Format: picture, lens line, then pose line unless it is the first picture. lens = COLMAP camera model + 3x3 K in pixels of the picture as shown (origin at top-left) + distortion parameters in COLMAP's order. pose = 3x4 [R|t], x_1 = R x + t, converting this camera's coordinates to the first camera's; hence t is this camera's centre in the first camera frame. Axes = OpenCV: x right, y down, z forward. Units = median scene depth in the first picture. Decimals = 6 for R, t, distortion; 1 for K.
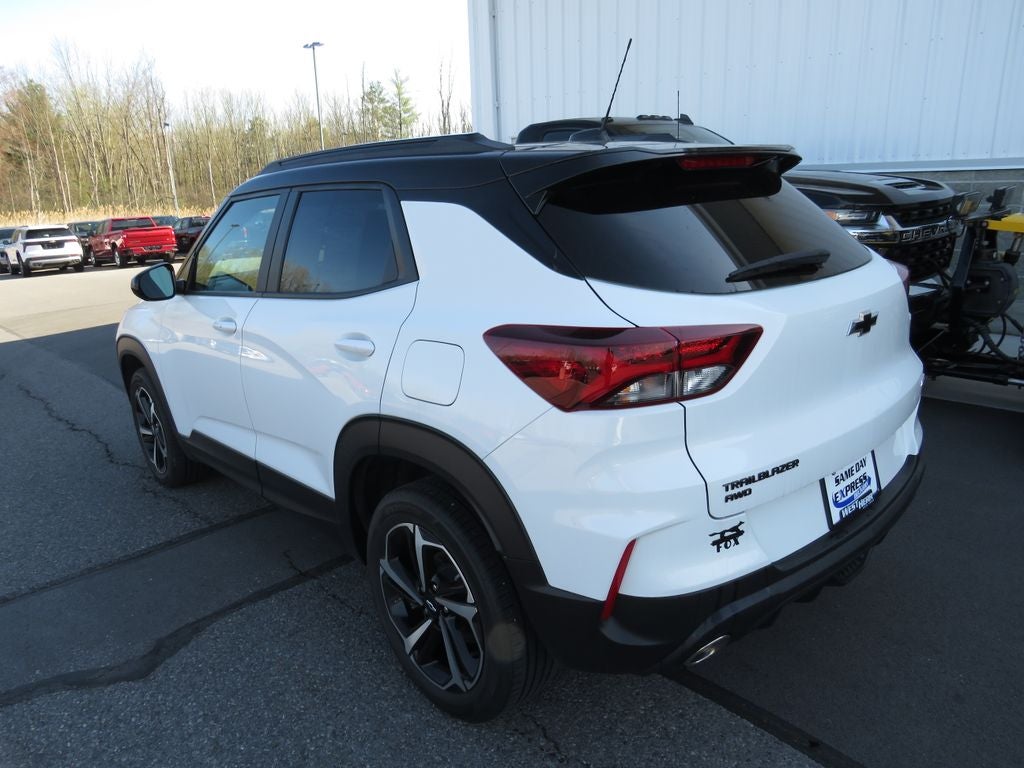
lens RADIAL K [[732.1, 0, 495.9], [0, 732.1, 388.1], [0, 0, 1]] dist [-0.003744, -0.000144]
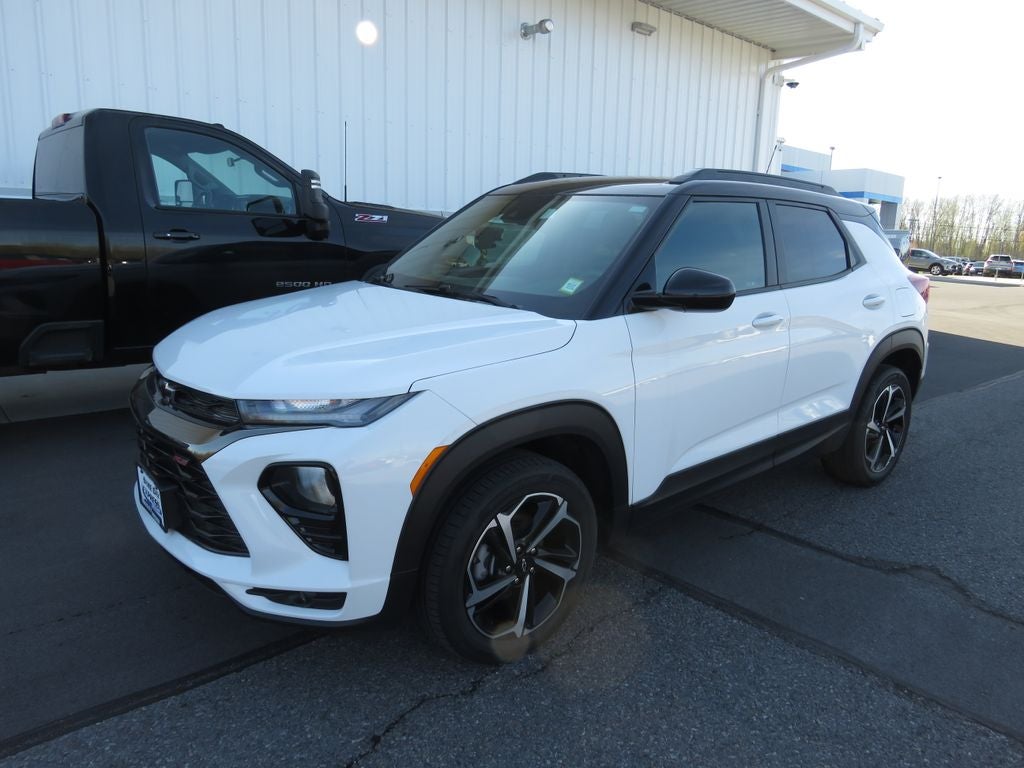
lens RADIAL K [[733.7, 0, 505.0], [0, 733.7, 385.6], [0, 0, 1]] dist [-0.039159, 0.023428]
pose [[0.015184, -0.152908, 0.988124, -1.955777], [0.231339, 0.961961, 0.145305, -0.315893], [-0.972755, 0.226385, 0.049980, 1.821244]]
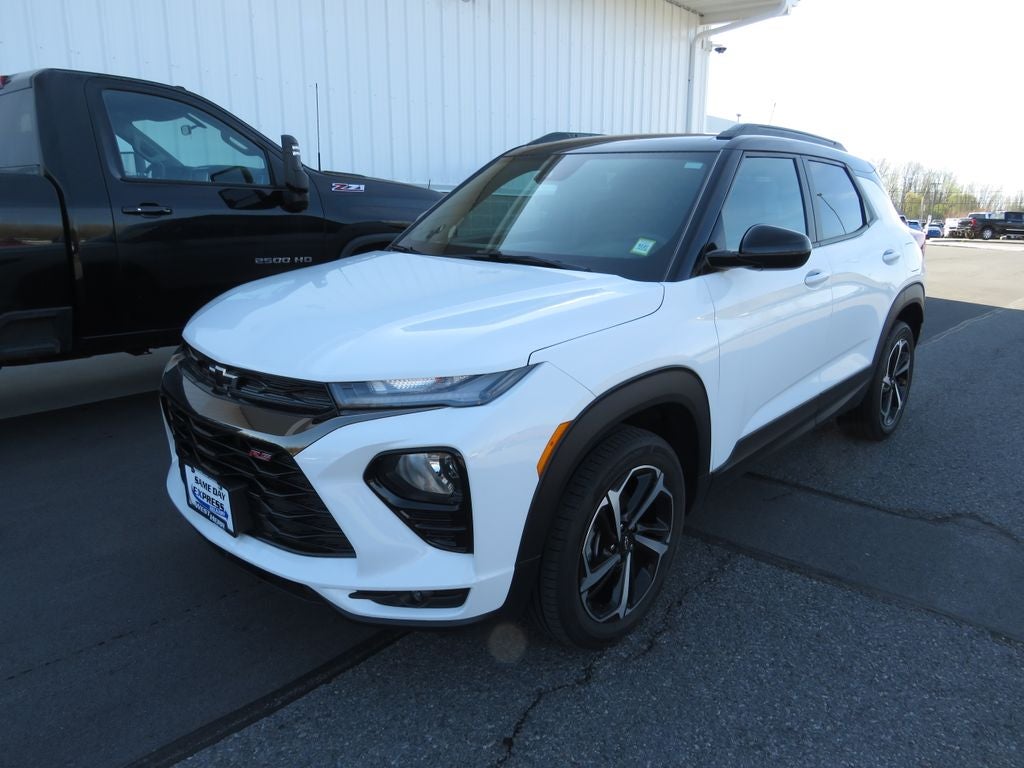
lens RADIAL K [[733.7, 0, 505.0], [0, 733.7, 385.6], [0, 0, 1]] dist [-0.039159, 0.023428]
pose [[-0.101804, -0.185137, 0.977425, -1.868804], [0.259169, 0.943665, 0.205736, -0.360880], [-0.960452, 0.274263, -0.048087, 2.066371]]
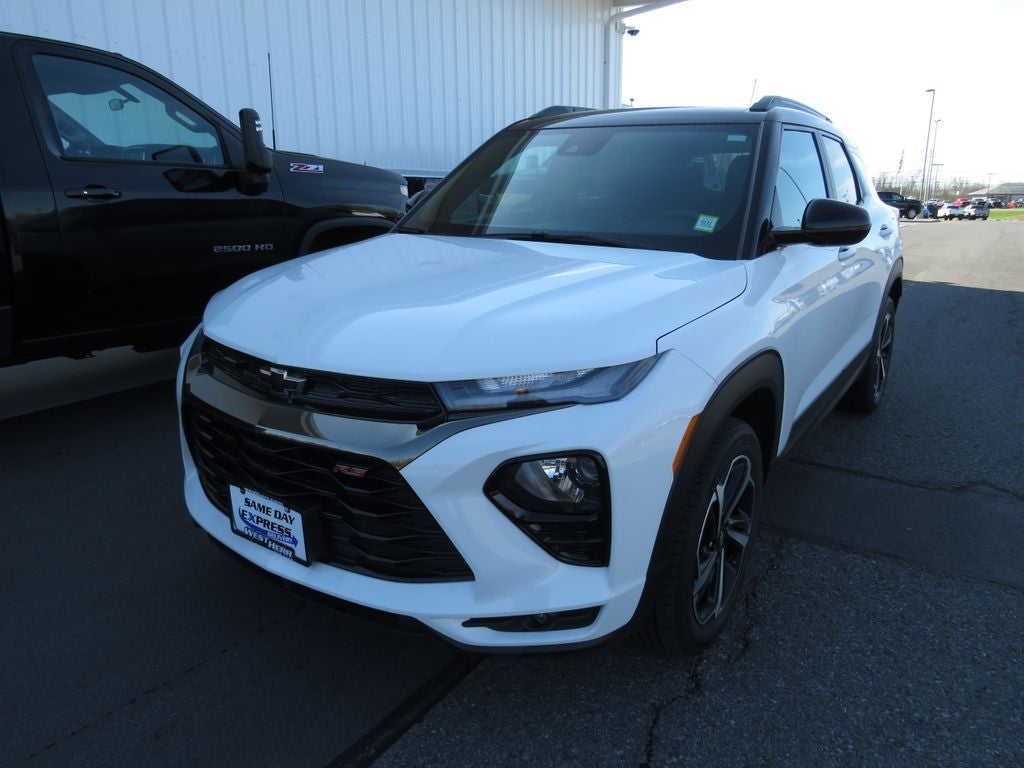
lens RADIAL K [[733.7, 0, 505.0], [0, 733.7, 385.6], [0, 0, 1]] dist [-0.039159, 0.023428]
pose [[-0.238751, -0.195904, 0.951115, -1.729556], [0.268572, 0.927914, 0.258543, -0.411792], [-0.933202, 0.317171, -0.168926, 2.285279]]
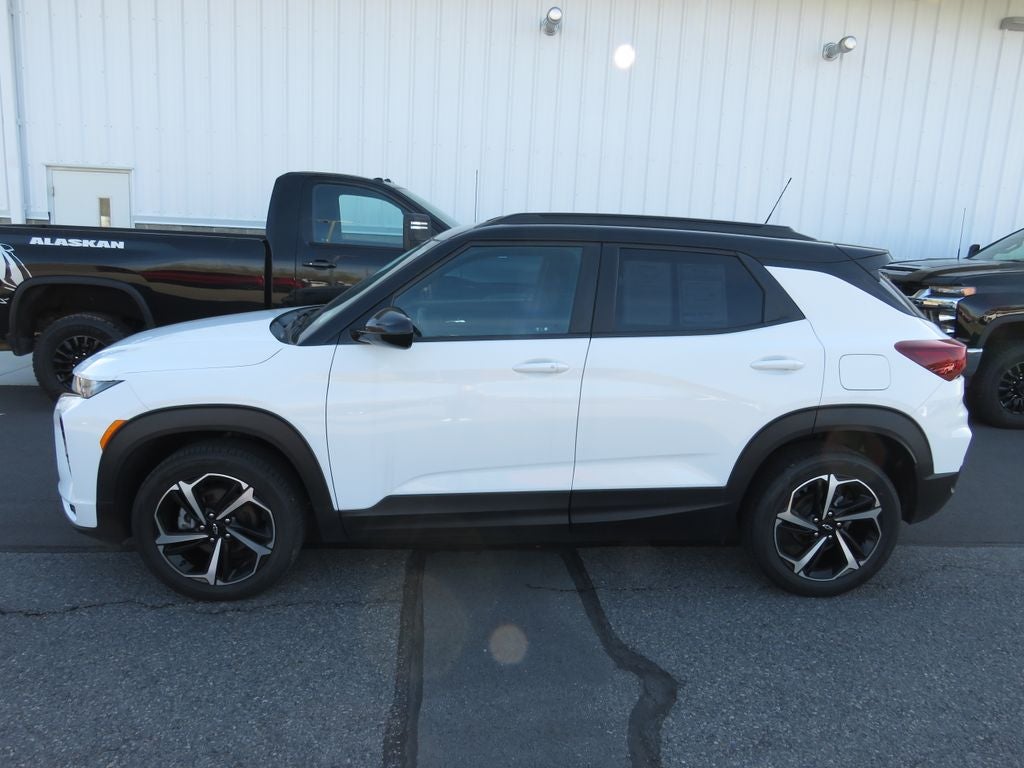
lens RADIAL K [[733.7, 0, 505.0], [0, 733.7, 385.6], [0, 0, 1]] dist [-0.039159, 0.023428]
pose [[0.595718, -0.076001, 0.799589, -1.680507], [0.132855, 0.991124, -0.004774, -0.081649], [-0.792130, 0.109073, 0.600528, 0.574574]]
